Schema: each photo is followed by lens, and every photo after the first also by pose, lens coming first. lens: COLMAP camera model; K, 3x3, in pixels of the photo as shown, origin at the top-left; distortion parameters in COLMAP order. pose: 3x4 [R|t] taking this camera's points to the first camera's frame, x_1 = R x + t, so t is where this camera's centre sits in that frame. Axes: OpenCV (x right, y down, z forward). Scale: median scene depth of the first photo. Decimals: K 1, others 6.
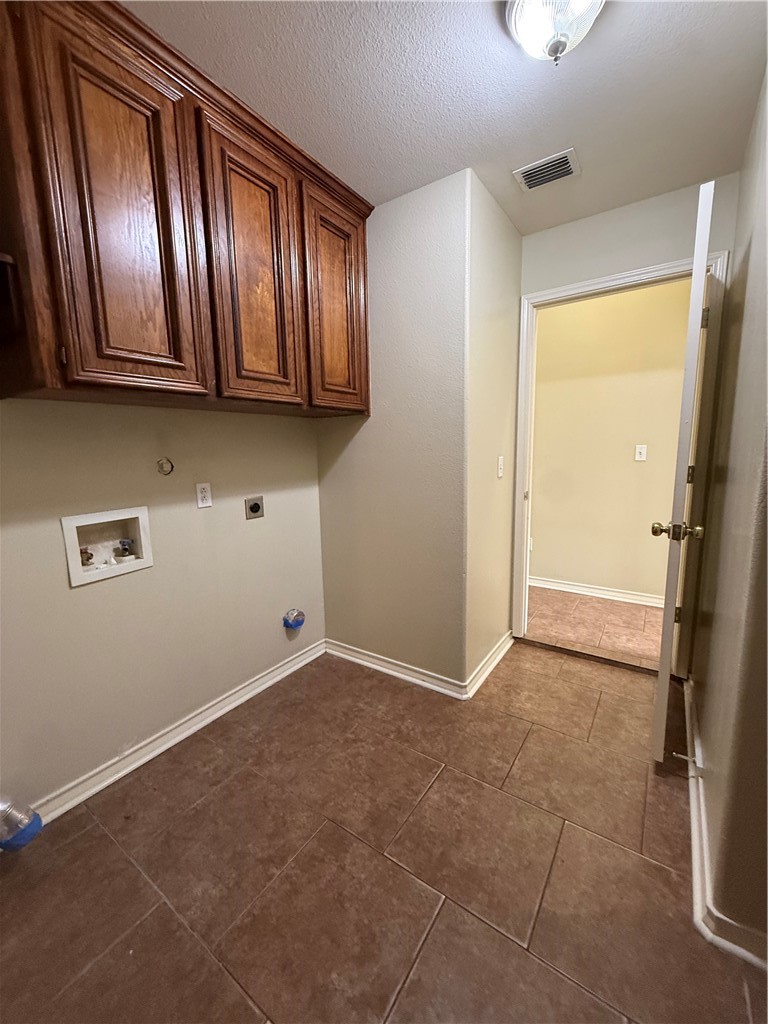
lens RADIAL K [[408.0, 0, 384.0], [0, 408.0, 510.9], [0, 0, 1]] dist [0.000384, -0.000201]
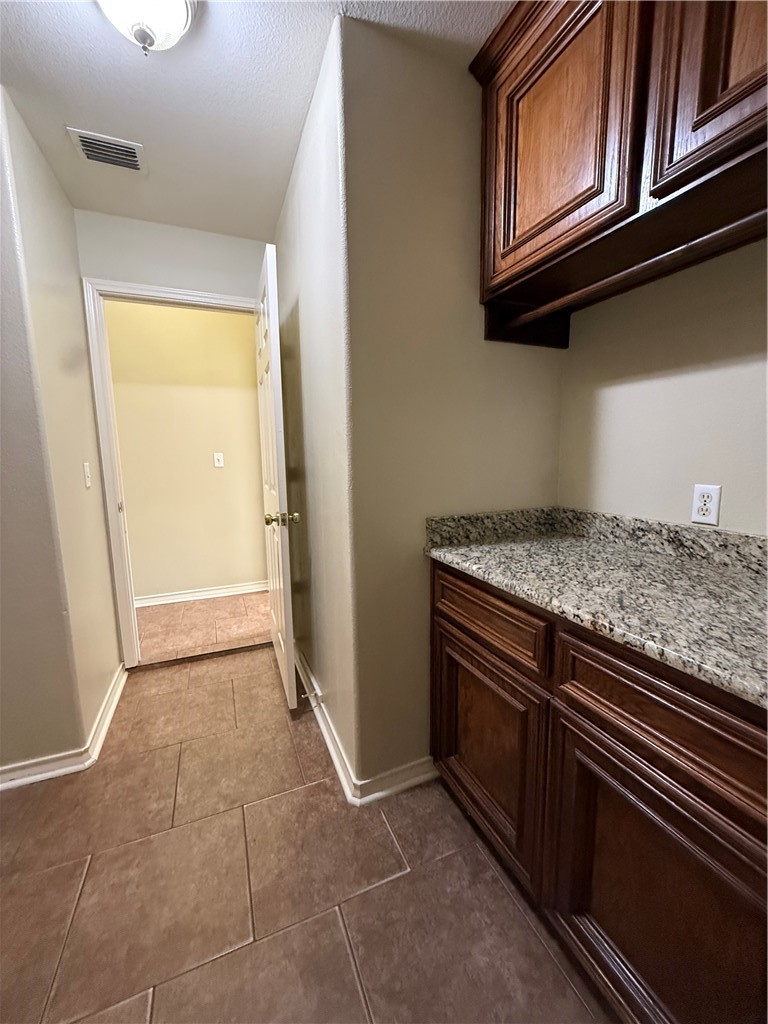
lens RADIAL K [[408.0, 0, 384.0], [0, 408.0, 510.9], [0, 0, 1]] dist [0.000384, -0.000201]
pose [[0.542557, -0.105952, 0.833311, -0.098190], [0.127892, 0.990868, 0.042716, 0.007914], [-0.830226, 0.083398, 0.551152, 0.040883]]
